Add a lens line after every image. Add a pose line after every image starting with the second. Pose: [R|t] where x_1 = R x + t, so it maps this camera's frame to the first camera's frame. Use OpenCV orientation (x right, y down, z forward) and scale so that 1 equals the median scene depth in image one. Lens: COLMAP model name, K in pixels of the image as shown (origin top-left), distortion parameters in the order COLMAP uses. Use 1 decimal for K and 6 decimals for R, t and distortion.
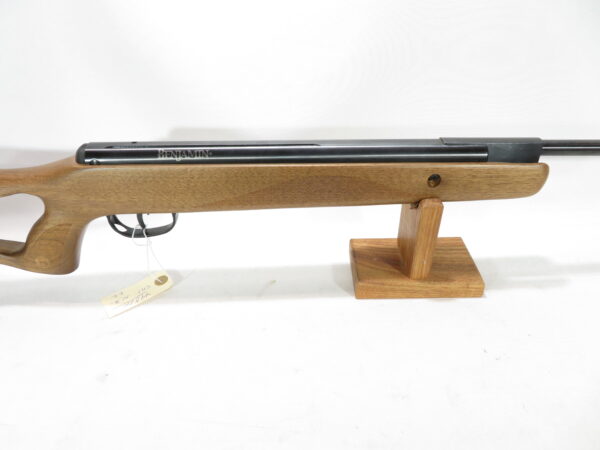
lens RADIAL K [[428.9, 0, 300.0], [0, 428.9, 225.0], [0, 0, 1]] dist [-0.005933, 0.001327]
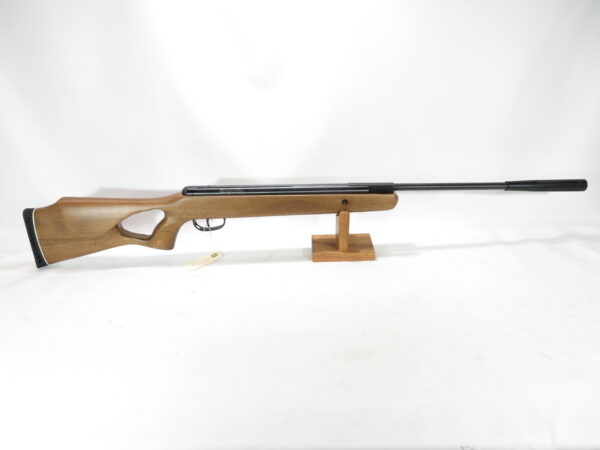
lens RADIAL K [[428.9, 0, 300.0], [0, 428.9, 225.0], [0, 0, 1]] dist [-0.005933, 0.001327]
pose [[0.999965, -0.005630, -0.006176, 0.089983], [0.005003, 0.995249, -0.097232, 0.207649], [0.006694, 0.097197, 0.995243, -1.084827]]
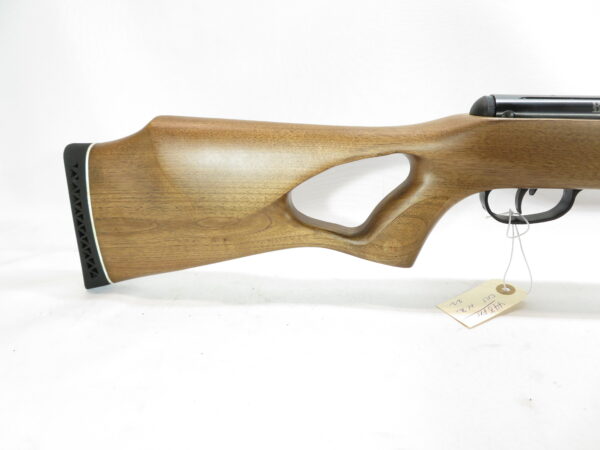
lens RADIAL K [[428.9, 0, 300.0], [0, 428.9, 225.0], [0, 0, 1]] dist [-0.005933, 0.001327]
pose [[0.990921, 0.052049, -0.123958, -0.681116], [-0.073509, 0.981748, -0.175408, 0.200089], [0.112566, 0.182928, 0.976661, 0.197188]]
